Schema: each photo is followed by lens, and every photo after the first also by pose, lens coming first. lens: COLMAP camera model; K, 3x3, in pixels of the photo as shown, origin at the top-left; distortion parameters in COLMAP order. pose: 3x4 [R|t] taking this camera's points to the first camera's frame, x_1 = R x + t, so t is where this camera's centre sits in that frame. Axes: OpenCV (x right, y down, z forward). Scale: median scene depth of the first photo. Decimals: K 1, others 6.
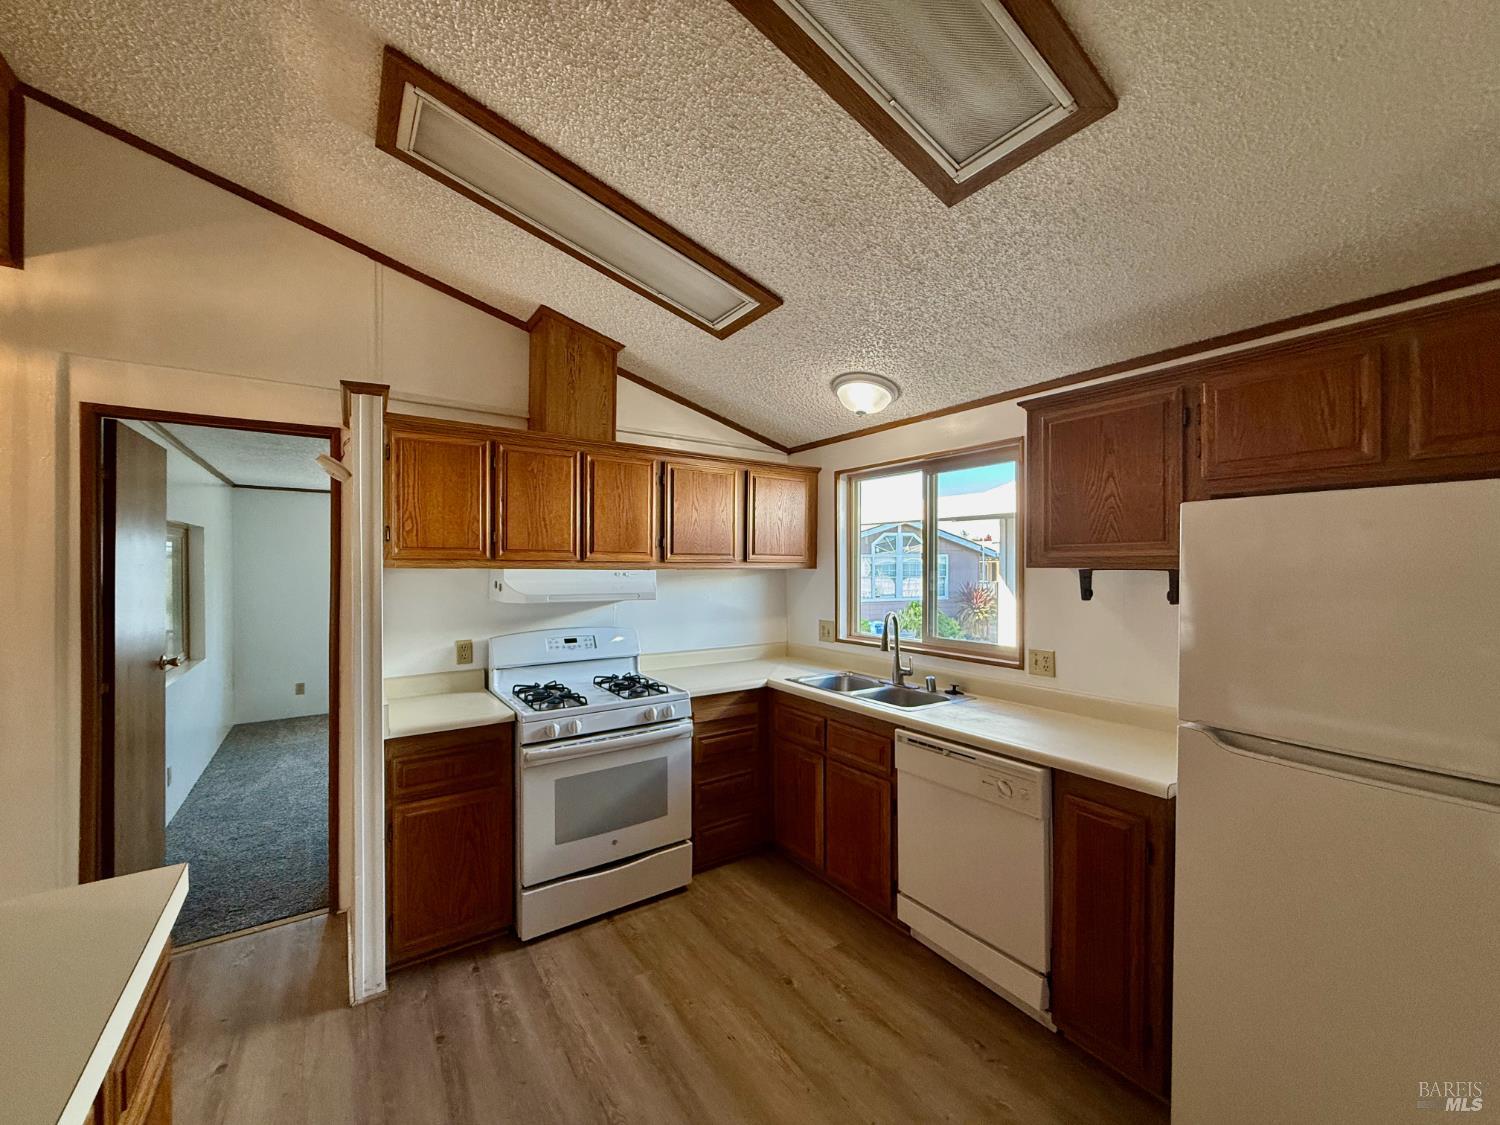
lens RADIAL K [[594.3, 0, 745.4], [0, 594.3, 565.1], [0, 0, 1]] dist [0.000618, -0.000161]
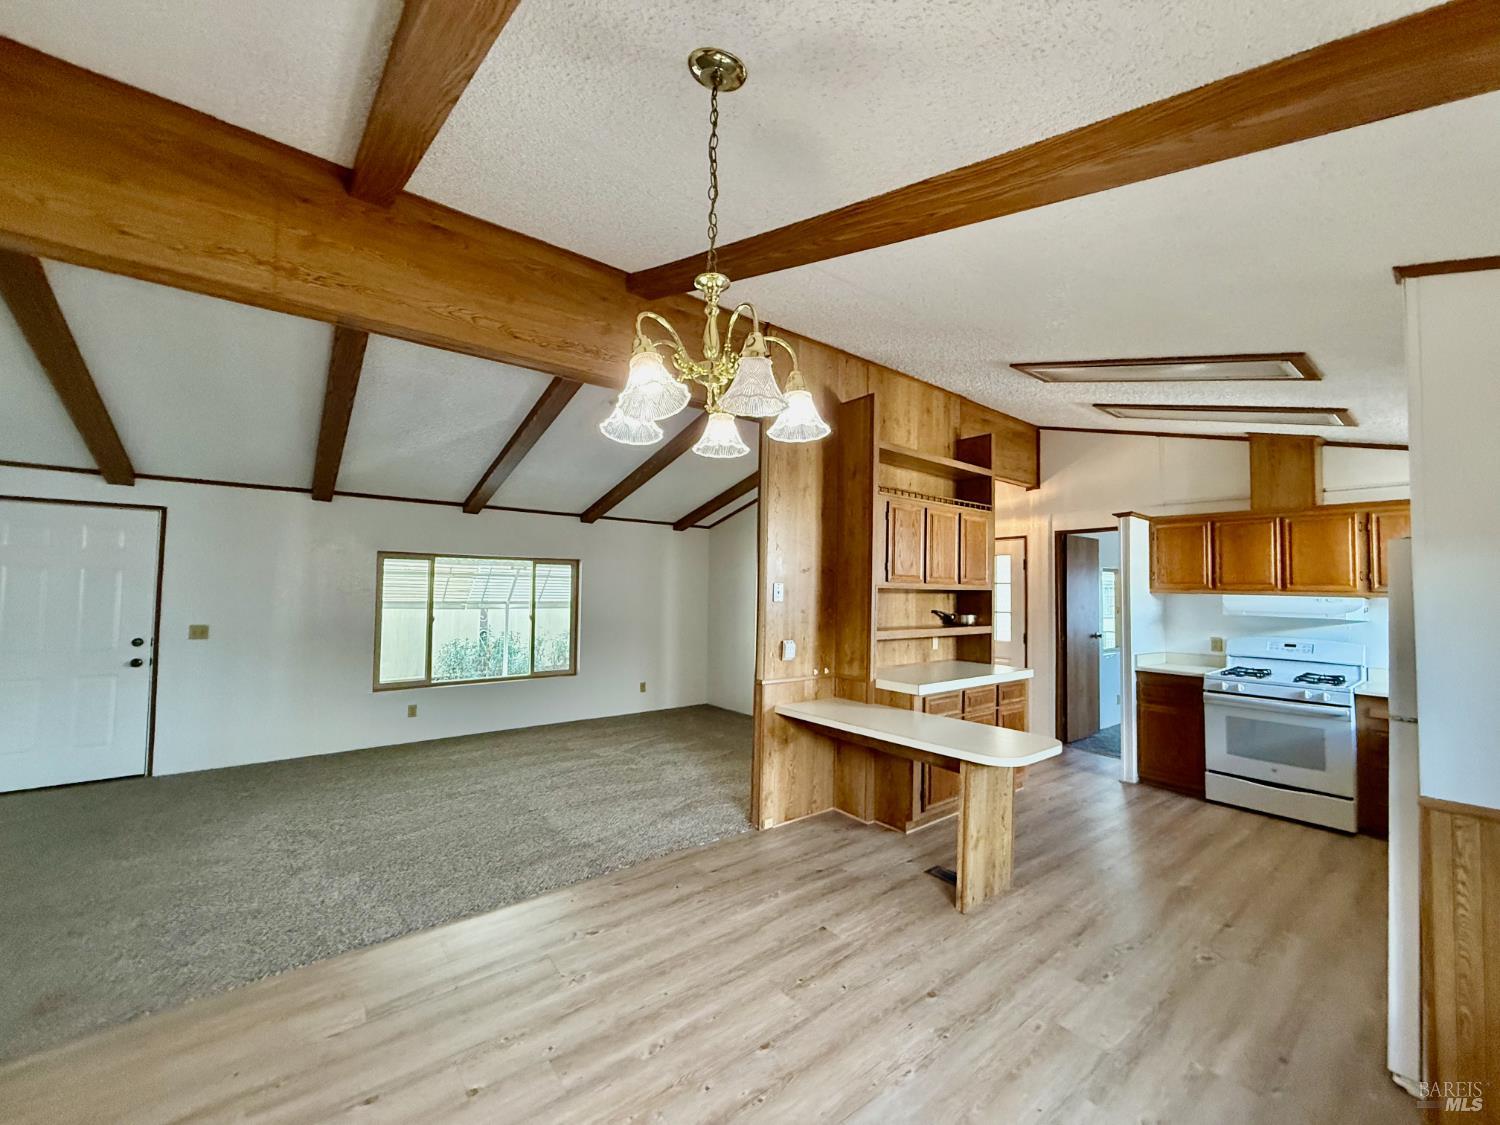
lens RADIAL K [[594.3, 0, 751.1], [0, 594.3, 565.4], [0, 0, 1]] dist [0.000618, -0.000161]
pose [[0.071281, -0.038831, -0.996700, 1.185736], [-0.015559, 0.999077, -0.040037, 0.011780], [0.997335, 0.018362, 0.070611, -0.459319]]
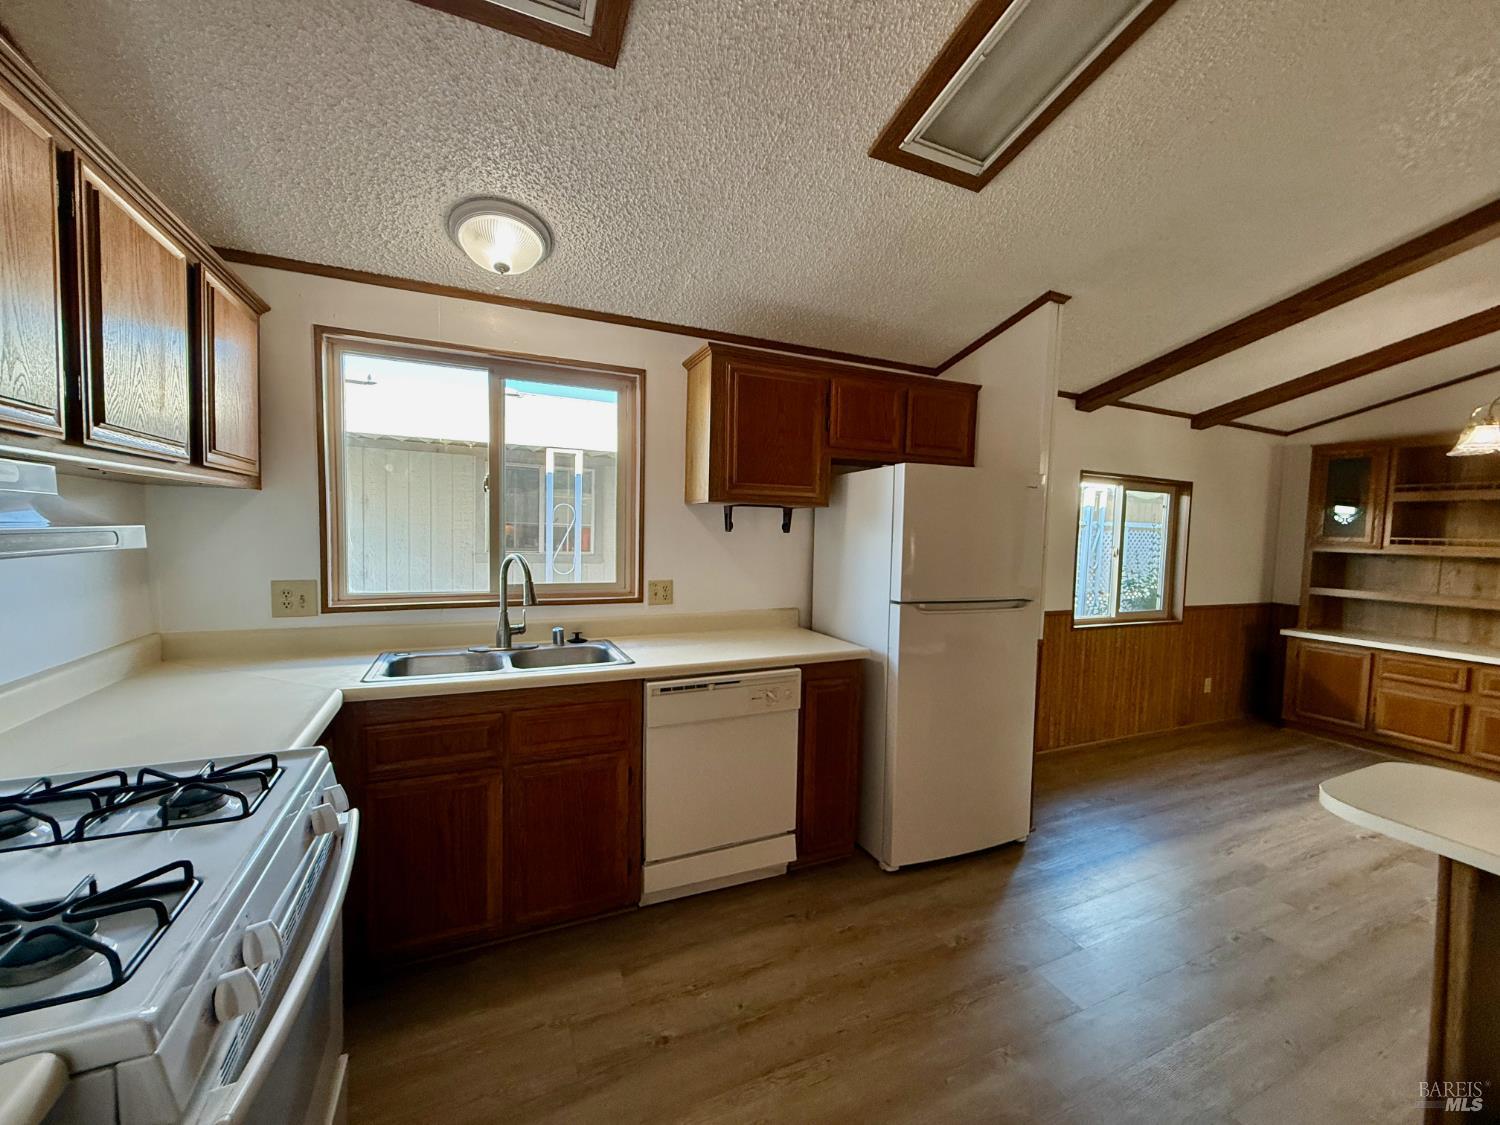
lens RADIAL K [[594.3, 0, 748.5], [0, 594.3, 564.3], [0, 0, 1]] dist [0.000618, -0.000161]
pose [[0.173587, -0.061556, 0.982893, -0.485601], [-0.025699, 0.997422, 0.067004, 0.036545], [-0.984483, -0.036891, 0.171558, 0.624490]]
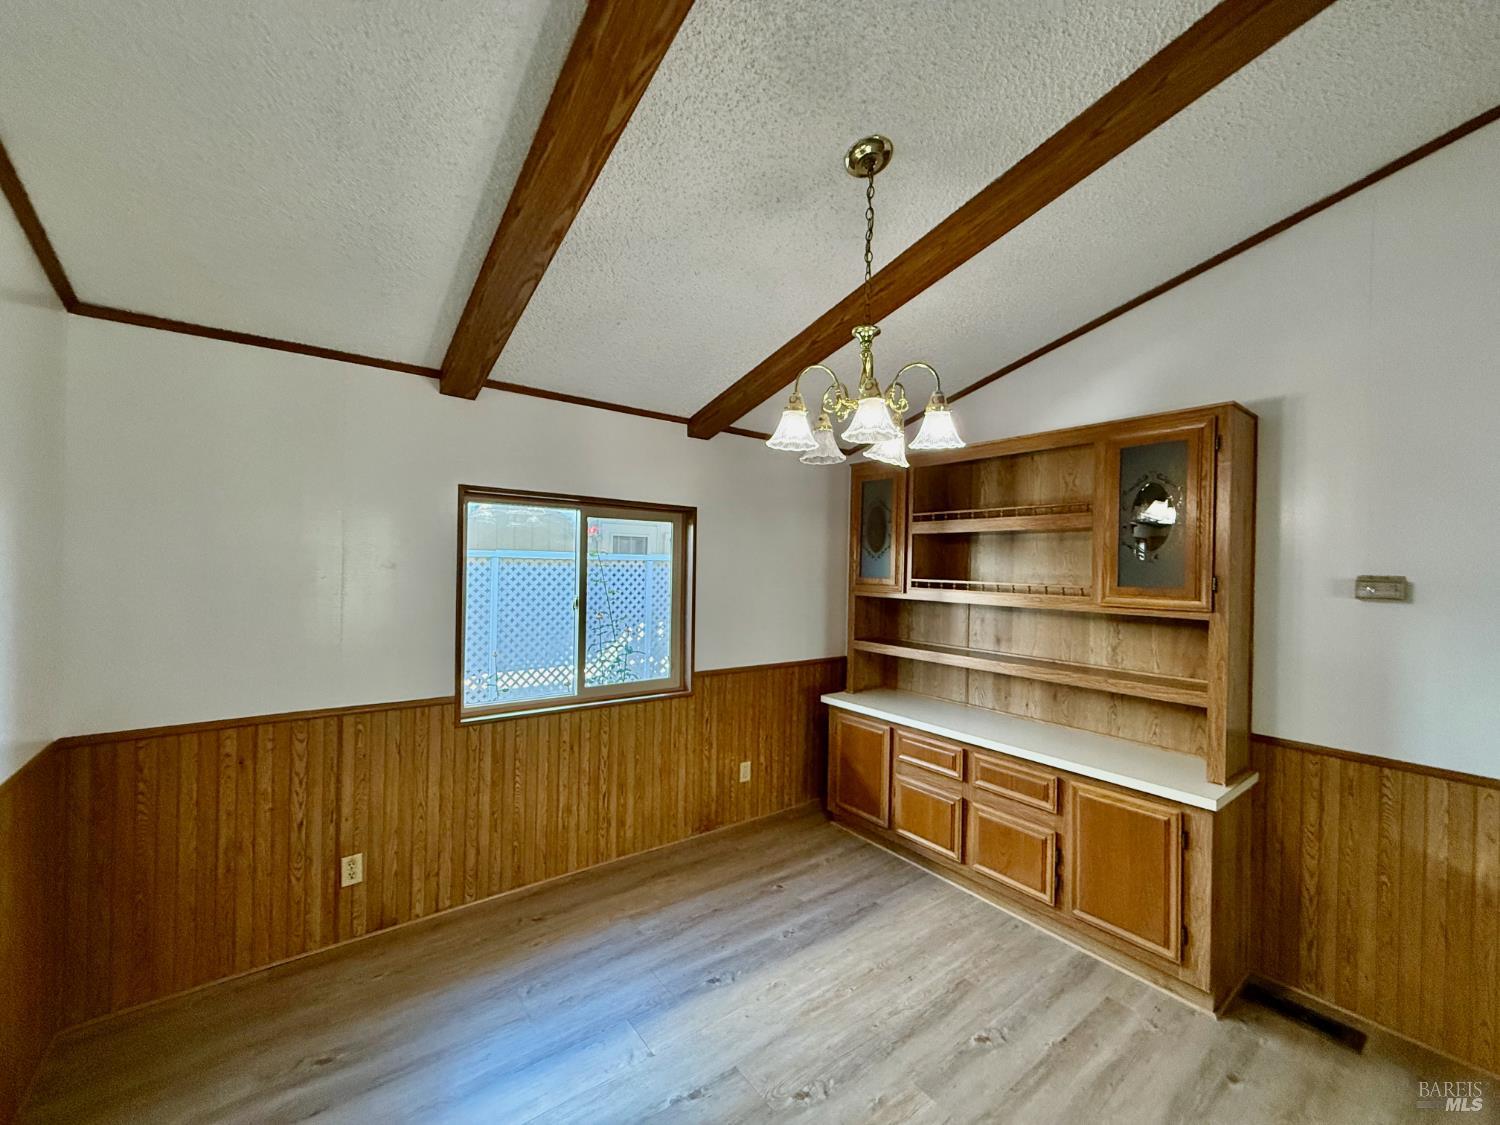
lens RADIAL K [[594.3, 0, 749.1], [0, 594.3, 562.6], [0, 0, 1]] dist [0.000618, -0.000161]
pose [[-0.048485, -0.006847, 0.998800, 0.085778], [-0.020888, 0.999765, 0.005839, -0.003994], [-0.998605, -0.020579, -0.048617, -0.312934]]
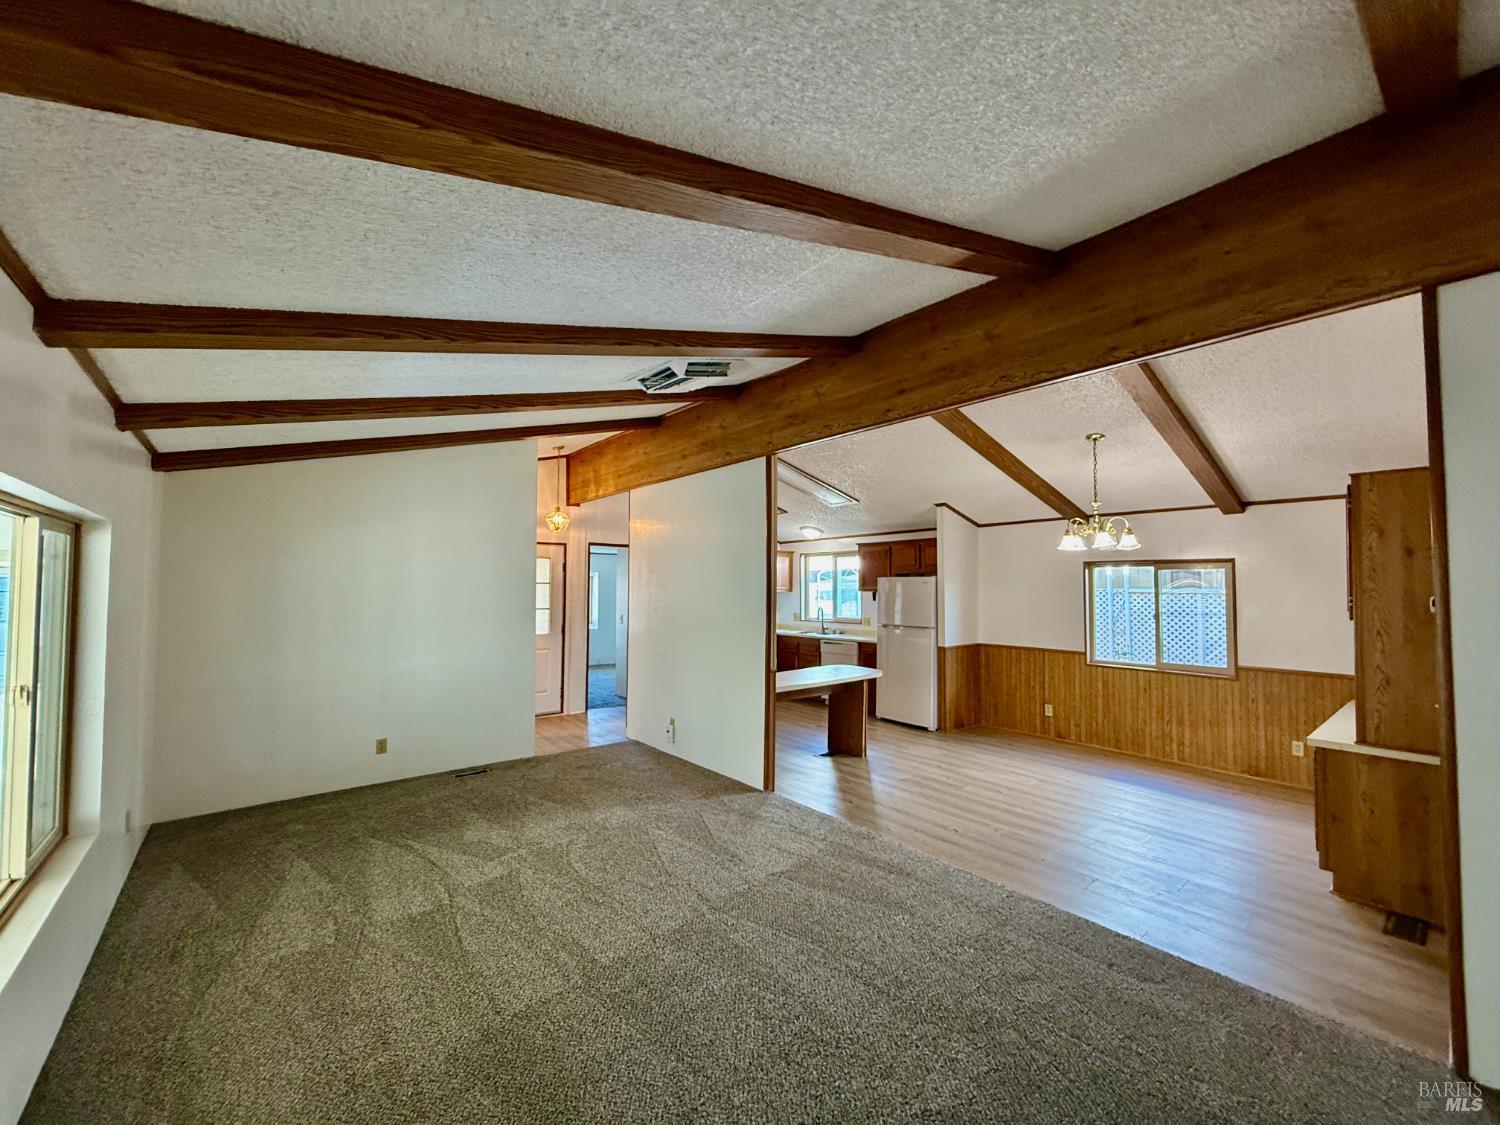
lens RADIAL K [[594.3, 0, 745.2], [0, 594.3, 563.5], [0, 0, 1]] dist [0.000618, -0.000161]
pose [[0.996398, 0.008745, 0.084344, -0.390972], [-0.004940, 0.998965, -0.045217, 0.001909], [-0.084652, 0.044638, 0.995410, -1.989788]]
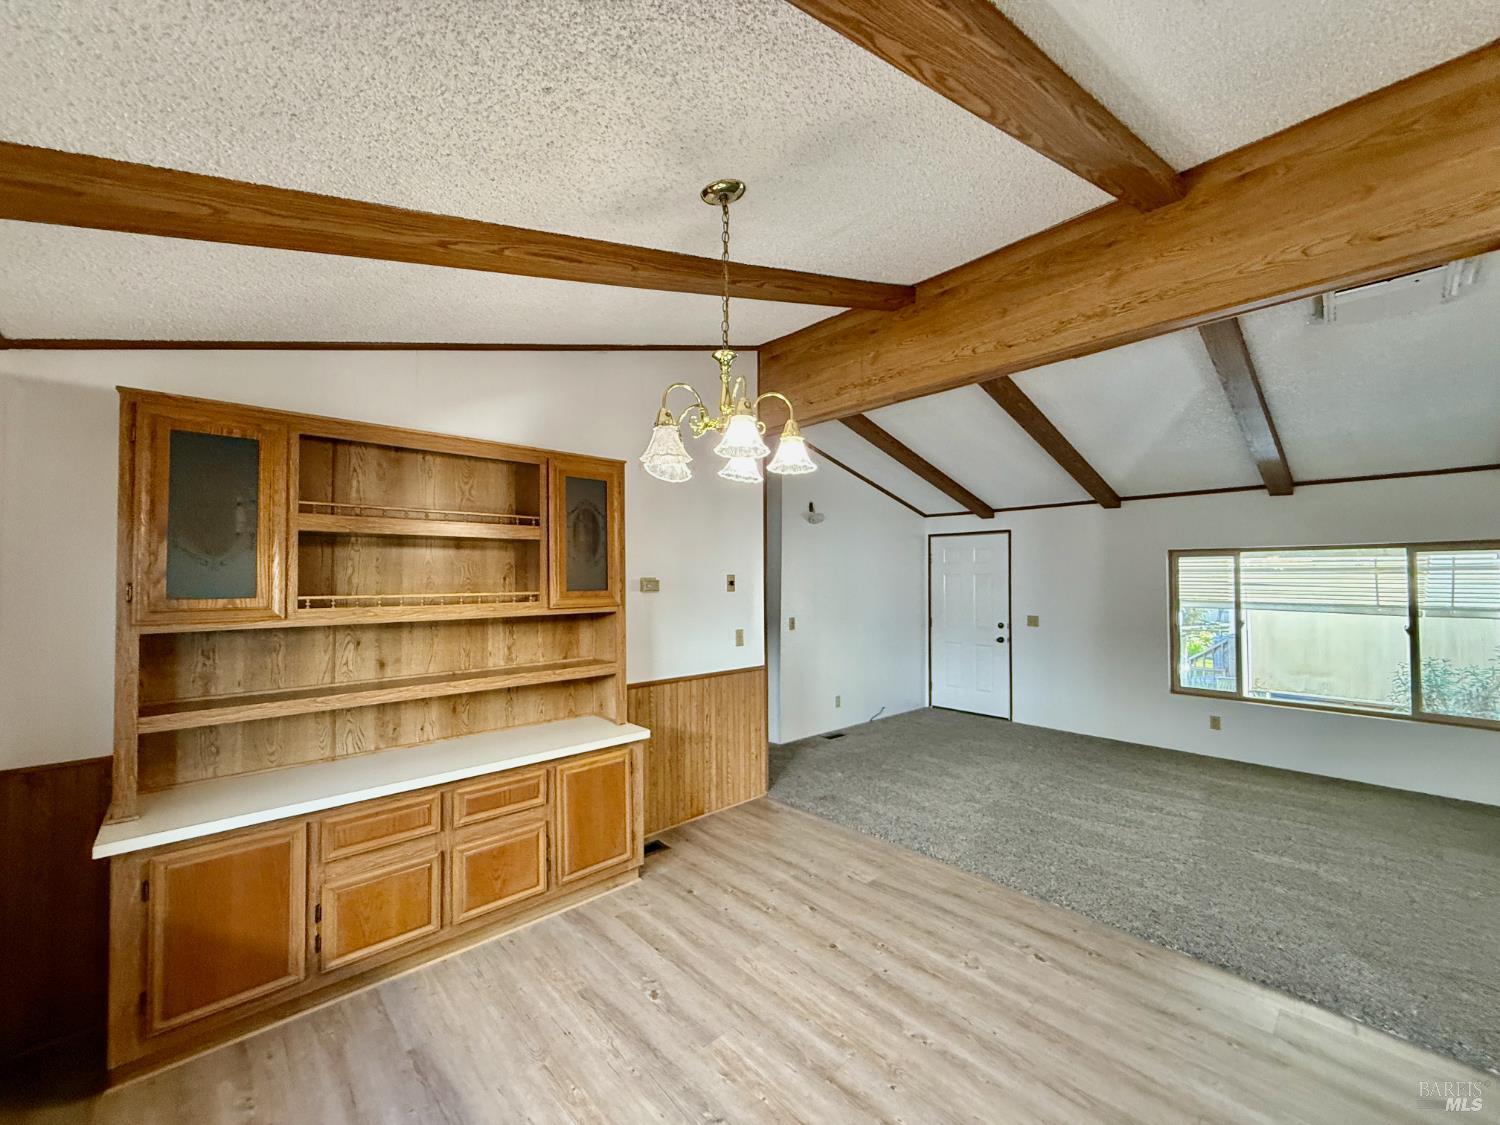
lens RADIAL K [[594.3, 0, 742.3], [0, 594.3, 561.8], [0, 0, 1]] dist [0.000618, -0.000161]
pose [[-0.990785, -0.005625, -0.135327, 0.766484], [-0.001437, 0.999518, -0.031026, 0.005565], [0.135436, -0.030546, -0.990315, 0.185530]]
